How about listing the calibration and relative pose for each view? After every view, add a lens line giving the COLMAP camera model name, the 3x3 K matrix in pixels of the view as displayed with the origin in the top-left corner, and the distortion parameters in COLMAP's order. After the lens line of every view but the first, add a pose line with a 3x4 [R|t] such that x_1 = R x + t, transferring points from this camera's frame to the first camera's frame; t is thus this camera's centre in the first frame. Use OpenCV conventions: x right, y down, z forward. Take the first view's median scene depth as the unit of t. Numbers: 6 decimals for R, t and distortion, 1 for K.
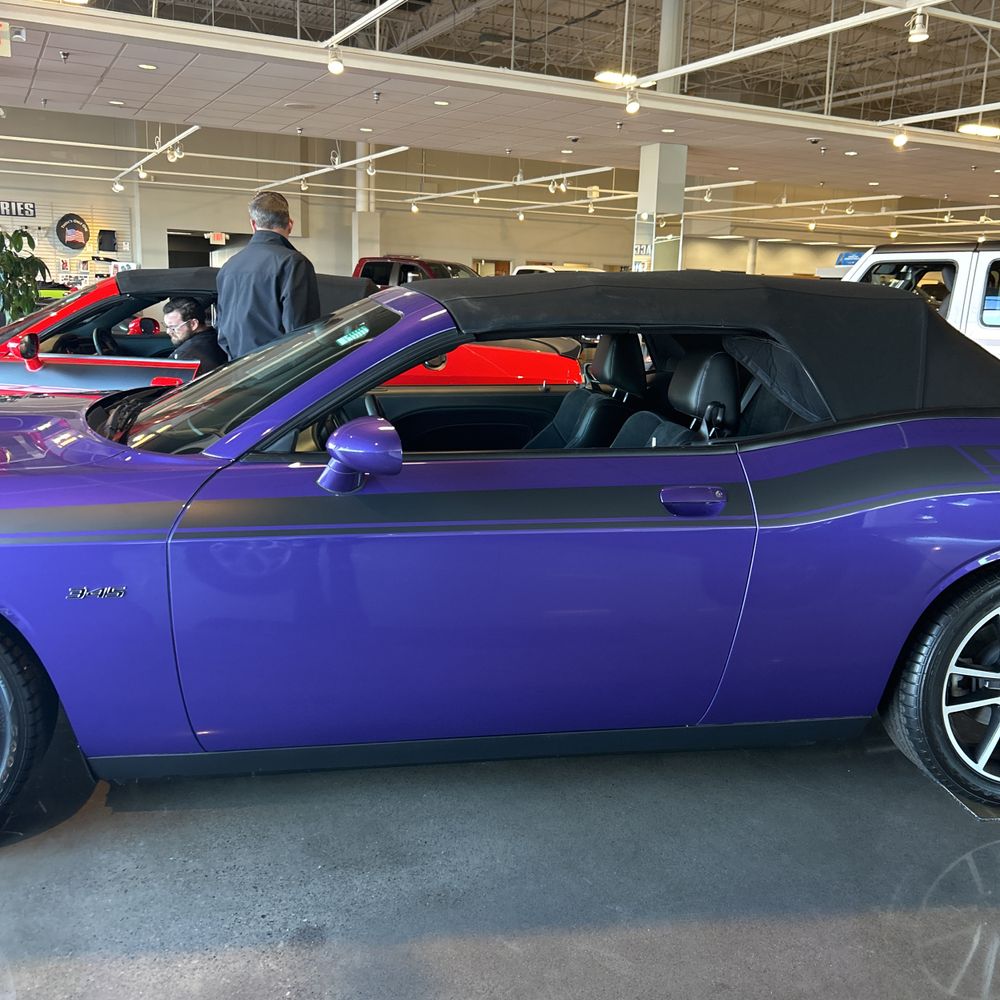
lens RADIAL K [[1025.1, 0, 502.2], [0, 1025.1, 505.0], [0, 0, 1]] dist [0.020571, -0.002762]
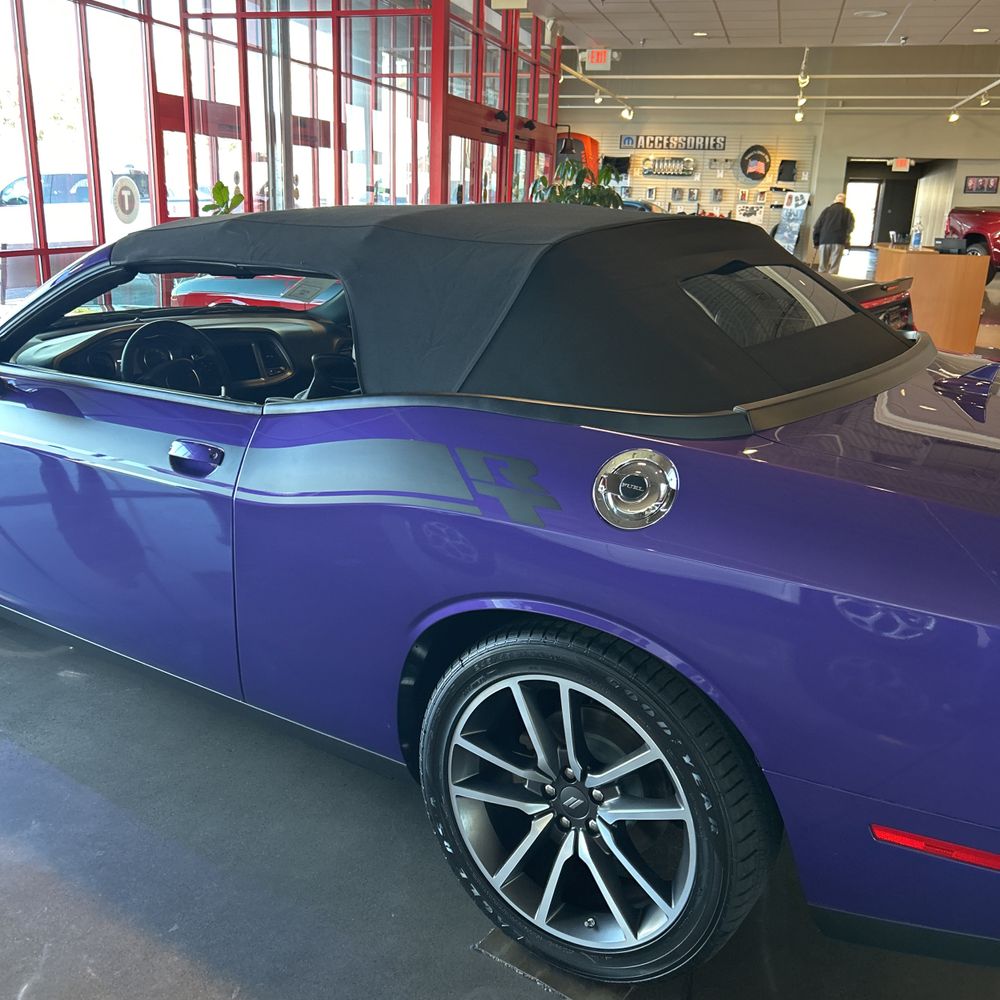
lens RADIAL K [[1025.1, 0, 502.2], [0, 1025.1, 505.0], [0, 0, 1]] dist [0.020571, -0.002762]
pose [[0.752491, 0.181641, -0.633059, 0.130683], [-0.140859, 0.983361, 0.114718, -0.014568], [0.643363, 0.002848, 0.765556, 0.064698]]
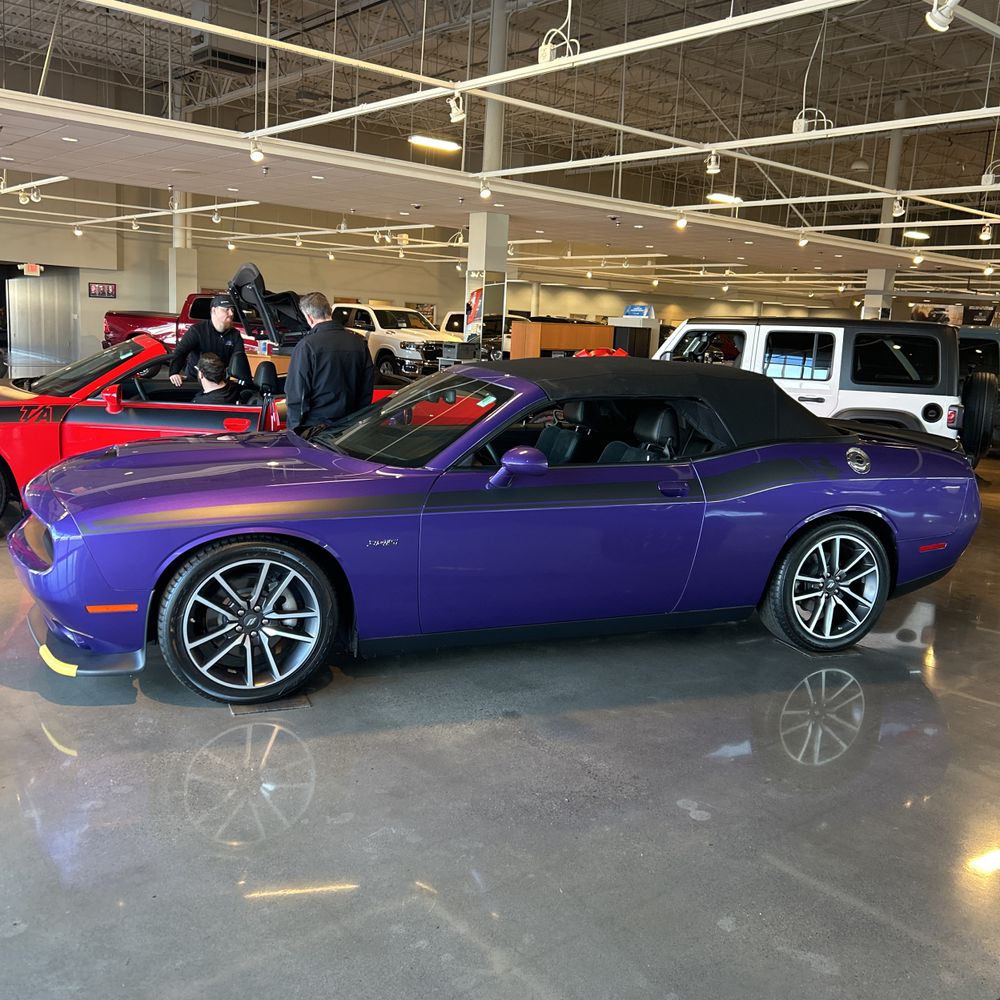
lens RADIAL K [[1011.0, 0, 503.2], [0, 1011.0, 499.2], [0, 0, 1]] dist [0.115862, -0.270210]
pose [[0.974367, -0.021219, 0.223963, -0.071923], [0.027814, 0.999266, -0.026334, 0.007453], [-0.223240, 0.031888, 0.974242, -0.100625]]
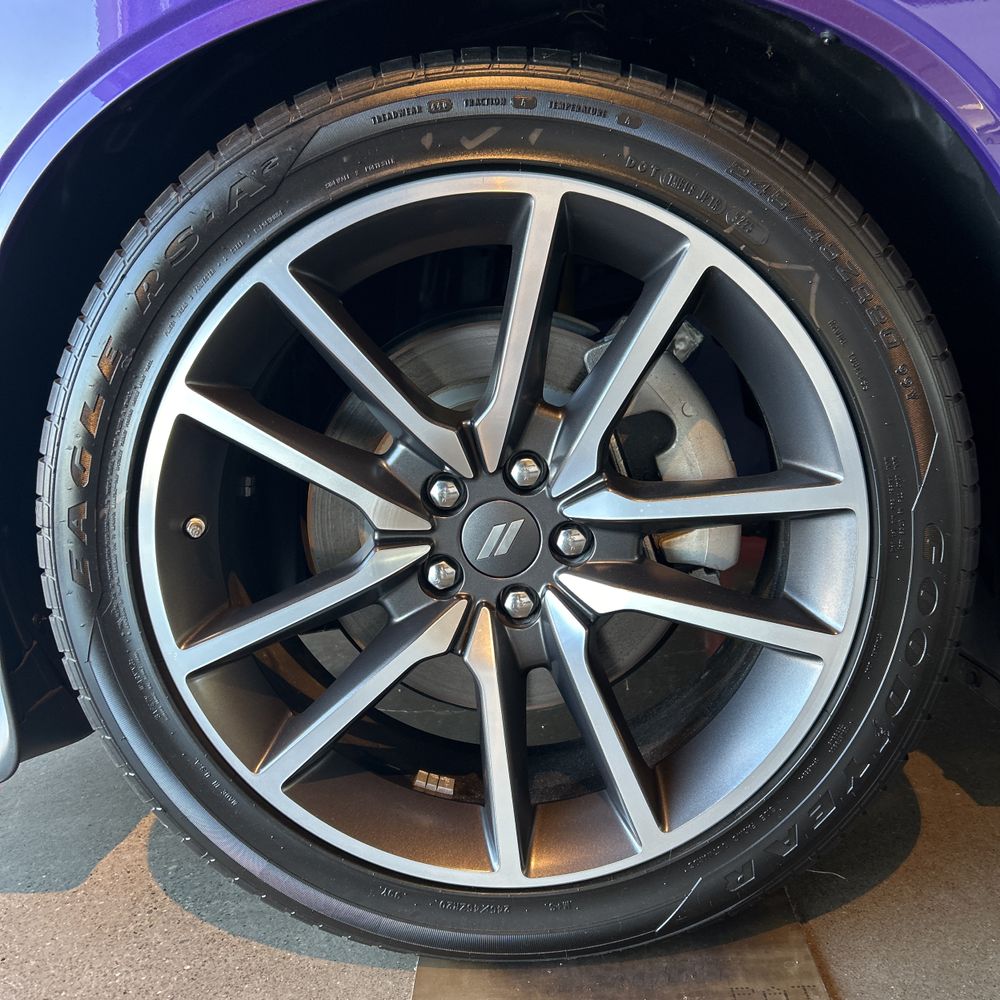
lens RADIAL K [[1011.9, 0, 502.1], [0, 1011.9, 503.7], [0, 0, 1]] dist [0.006066, 0.011405]
pose [[0.972519, -0.061147, -0.224651, -0.066625], [0.054923, 0.997916, -0.033854, 0.026369], [0.226253, 0.020585, 0.973851, 0.084534]]
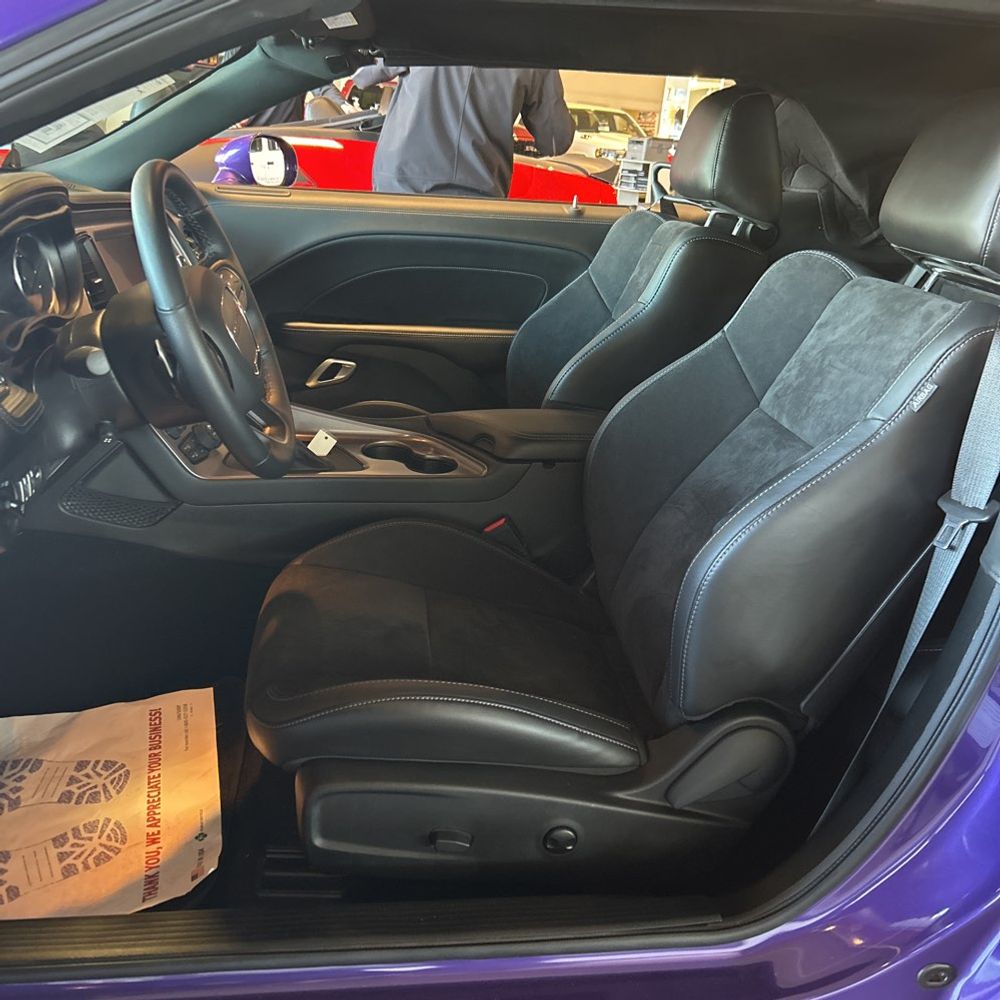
lens RADIAL K [[1011.9, 0, 502.1], [0, 1011.9, 503.7], [0, 0, 1]] dist [0.006066, 0.011405]
pose [[0.999078, 0.042046, 0.008649, 0.000783], [-0.042833, 0.989743, 0.136288, -0.006215], [-0.002830, -0.136533, 0.990631, 0.092740]]
